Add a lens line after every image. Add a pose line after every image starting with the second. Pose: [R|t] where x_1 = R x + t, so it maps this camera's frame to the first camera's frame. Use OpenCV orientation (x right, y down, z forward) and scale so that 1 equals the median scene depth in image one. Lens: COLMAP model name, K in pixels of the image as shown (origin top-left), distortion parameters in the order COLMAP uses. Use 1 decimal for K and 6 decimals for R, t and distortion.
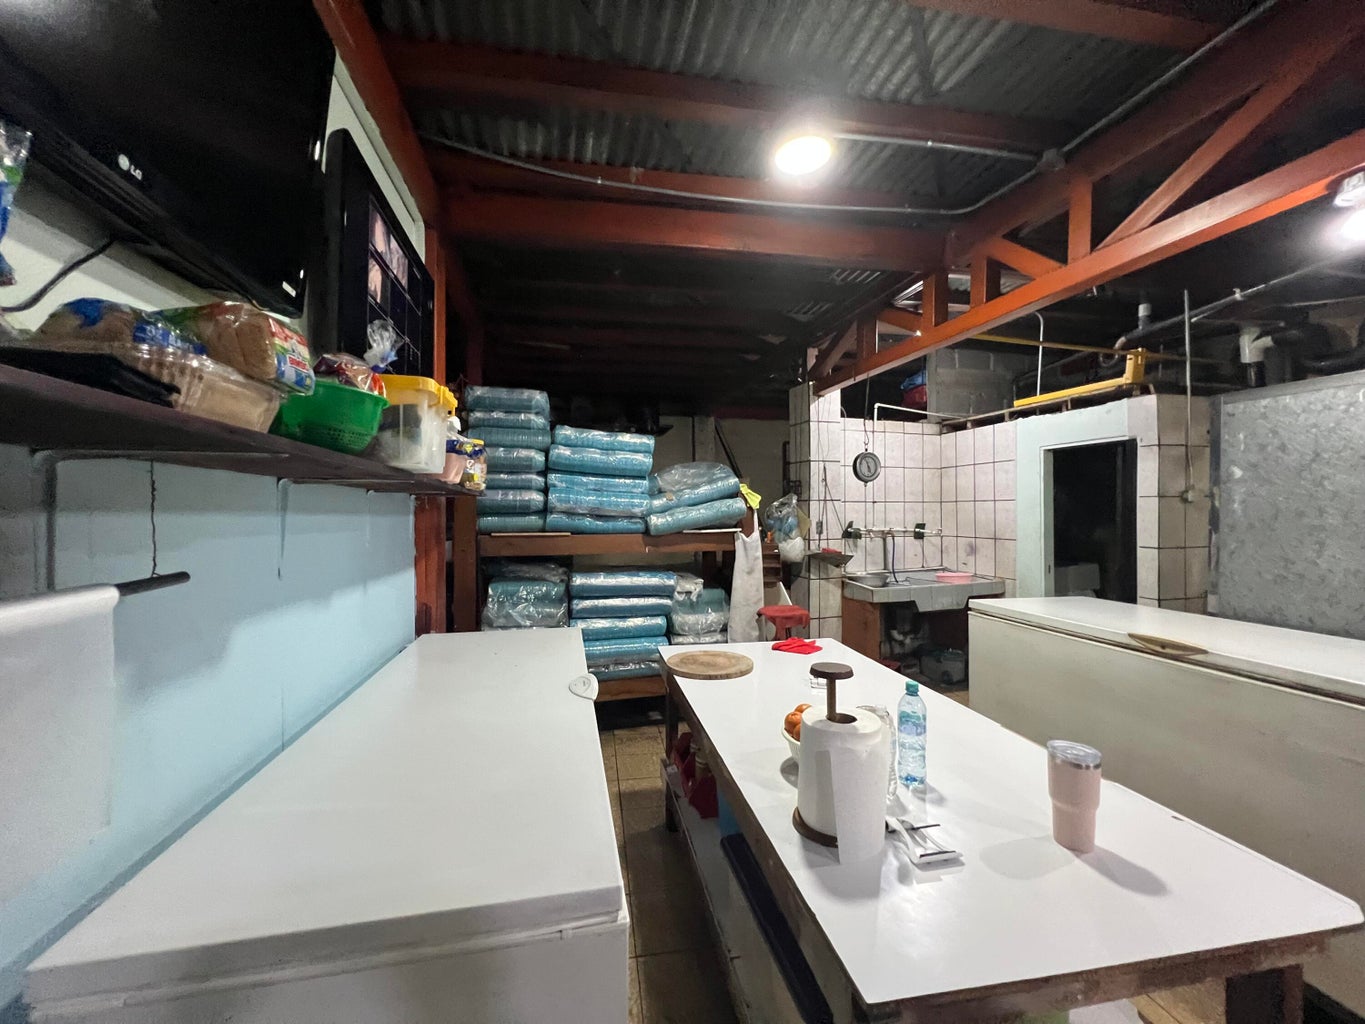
lens RADIAL K [[546.9, 0, 682.6], [0, 546.9, 512.3], [0, 0, 1]] dist [0.001107, 0.000084]
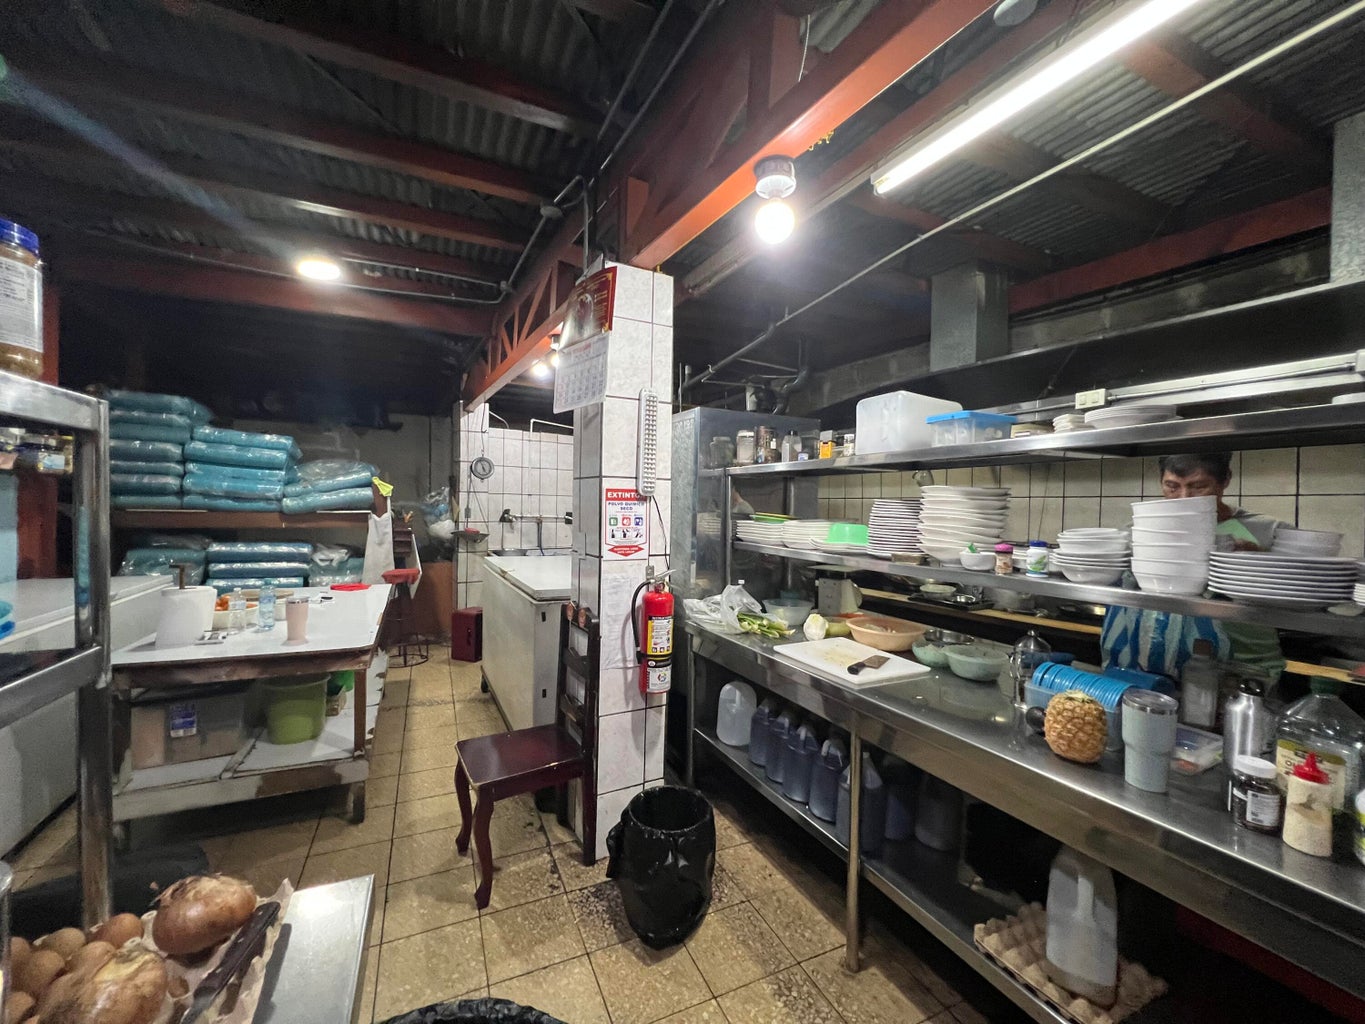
lens RADIAL K [[546.9, 0, 676.3], [0, 546.9, 511.7], [0, 0, 1]] dist [0.001107, 0.000084]
pose [[0.966552, 0.020360, 0.255660, 0.502945], [-0.022568, 0.999729, 0.005707, 0.008528], [-0.255475, -0.011286, 0.966750, -0.487679]]
